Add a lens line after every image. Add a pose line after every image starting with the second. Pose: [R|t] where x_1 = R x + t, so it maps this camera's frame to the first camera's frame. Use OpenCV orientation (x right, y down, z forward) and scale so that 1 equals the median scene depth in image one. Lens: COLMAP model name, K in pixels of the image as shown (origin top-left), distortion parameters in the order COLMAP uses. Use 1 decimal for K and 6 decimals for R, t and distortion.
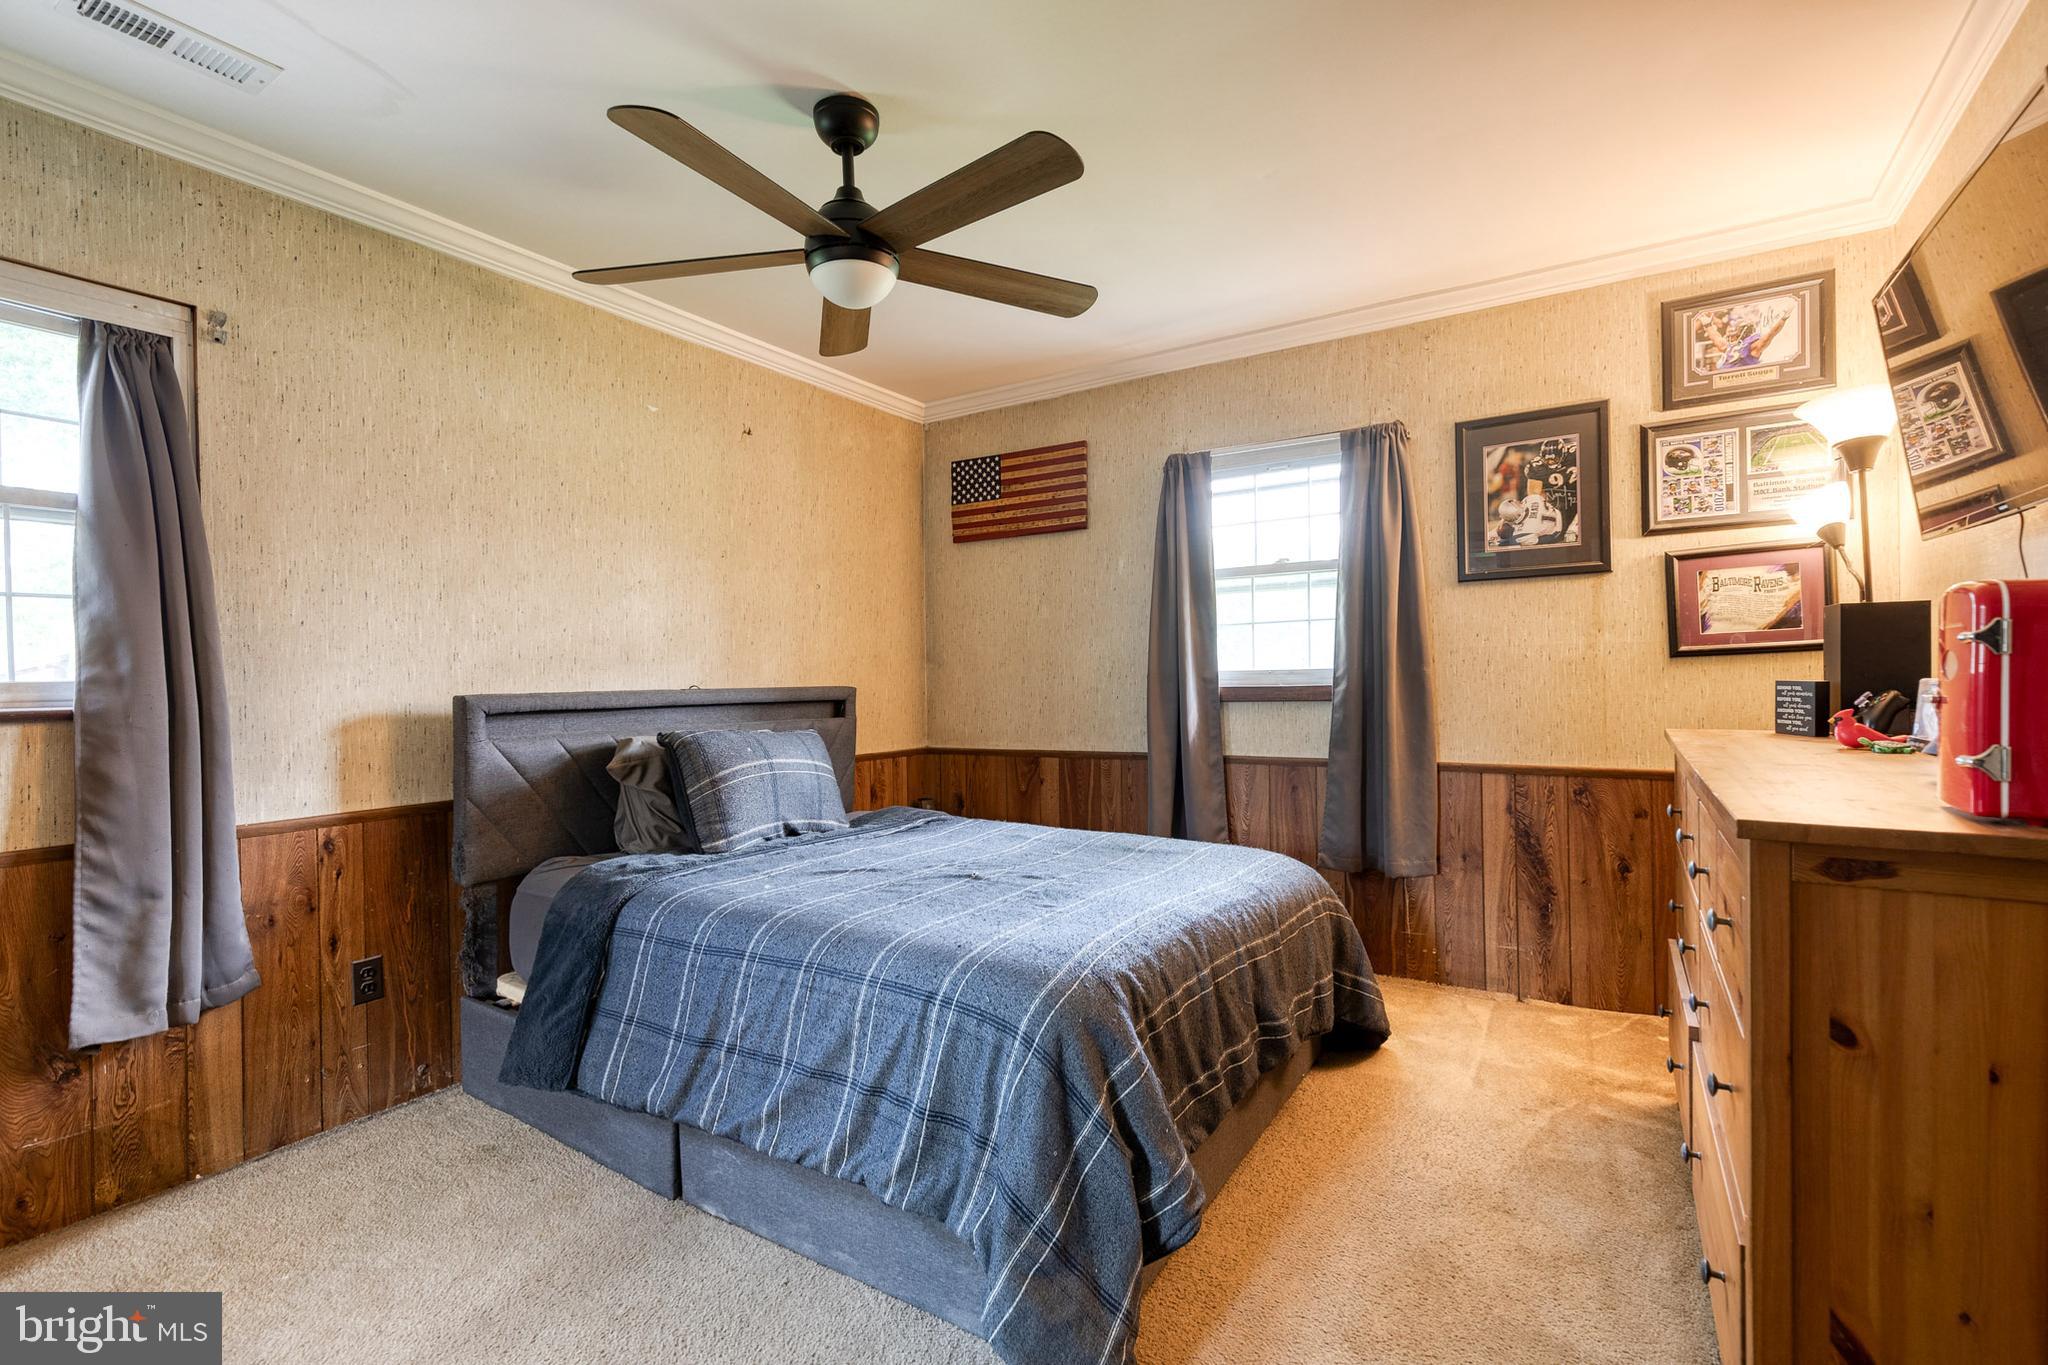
lens RADIAL K [[928.4, 0, 1037.8], [0, 928.4, 681.1], [0, 0, 1]] dist [0.010341, -0.000181]
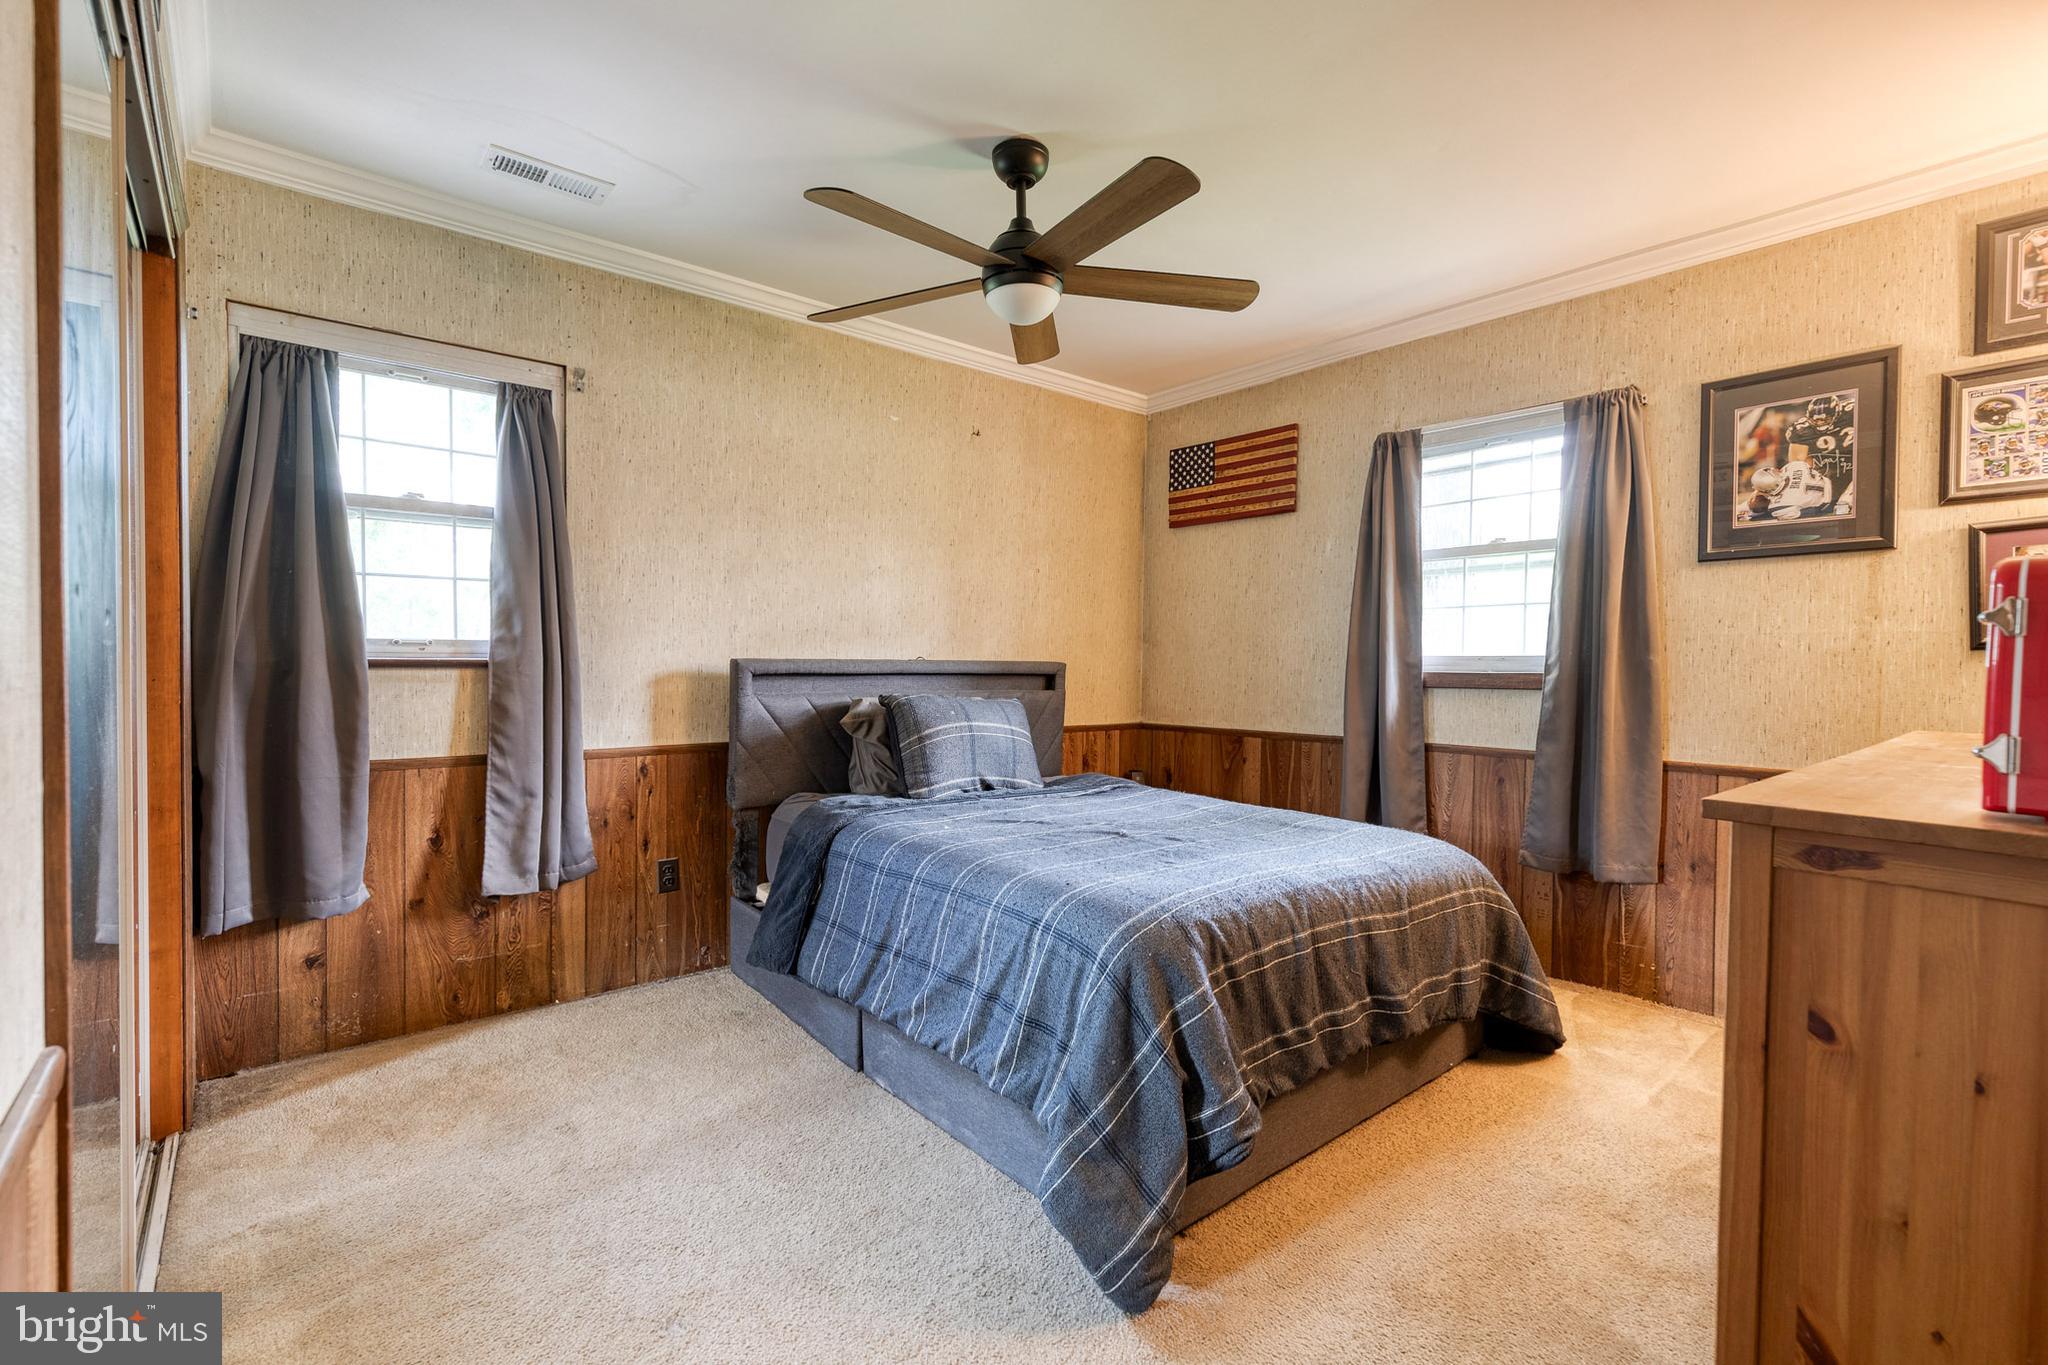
lens RADIAL K [[928.4, 0, 1037.8], [0, 928.4, 681.1], [0, 0, 1]] dist [0.010341, -0.000181]
pose [[0.951313, 0.032147, -0.306546, 0.163108], [-0.026913, 0.999411, 0.021286, 0.008478], [0.307050, -0.011999, 0.951618, -0.072261]]
